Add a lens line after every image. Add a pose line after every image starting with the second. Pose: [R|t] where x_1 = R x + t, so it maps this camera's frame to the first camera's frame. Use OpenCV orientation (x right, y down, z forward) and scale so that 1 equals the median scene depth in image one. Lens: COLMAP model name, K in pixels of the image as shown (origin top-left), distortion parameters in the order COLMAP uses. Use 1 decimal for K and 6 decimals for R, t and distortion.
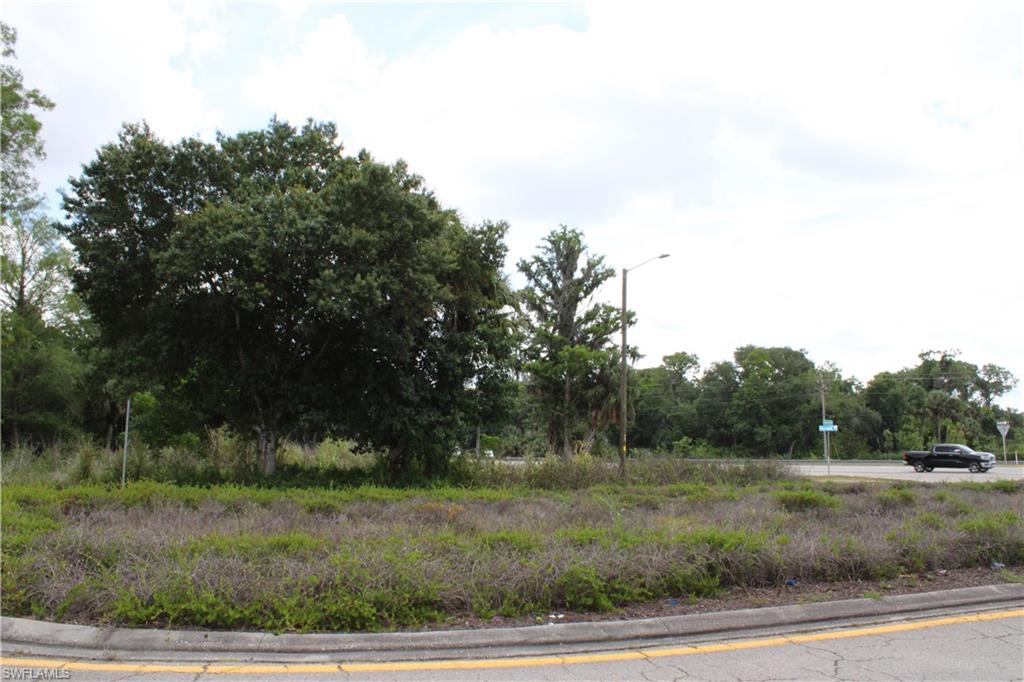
lens RADIAL K [[873.1, 0, 513.4], [0, 873.1, 338.4], [0, 0, 1]] dist [-0.134221, 0.085132]
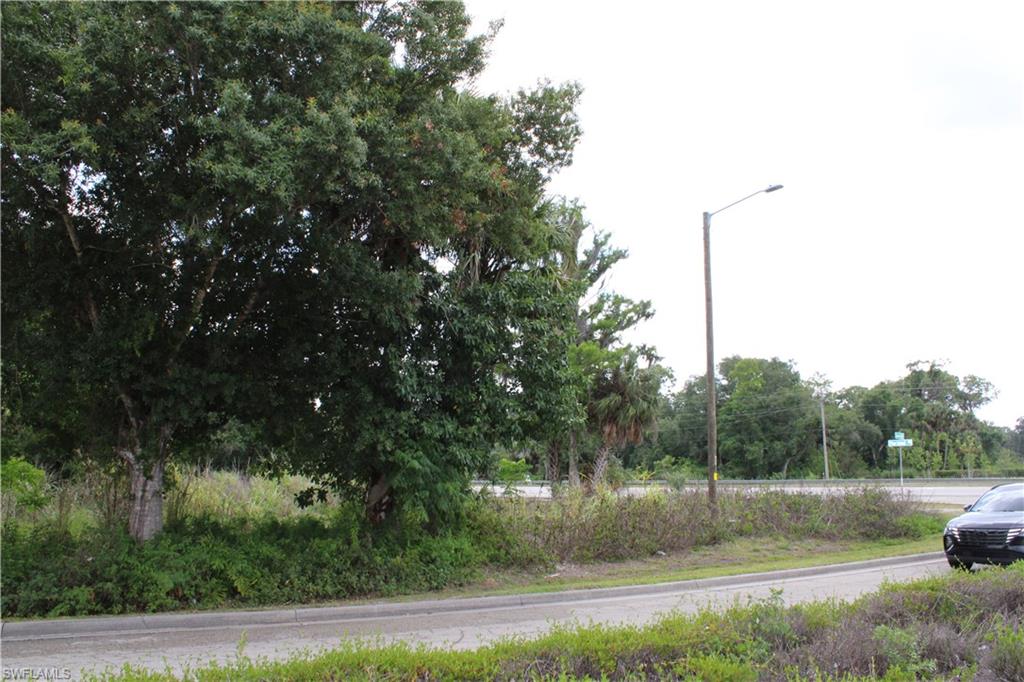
lens RADIAL K [[873.1, 0, 508.8], [0, 873.1, 344.8], [0, 0, 1]] dist [-0.134221, 0.085132]
pose [[0.998364, -0.007271, 0.056712, -0.037875], [0.008193, 0.999838, -0.016048, 0.019978], [-0.056586, 0.016487, 0.998262, 0.197074]]
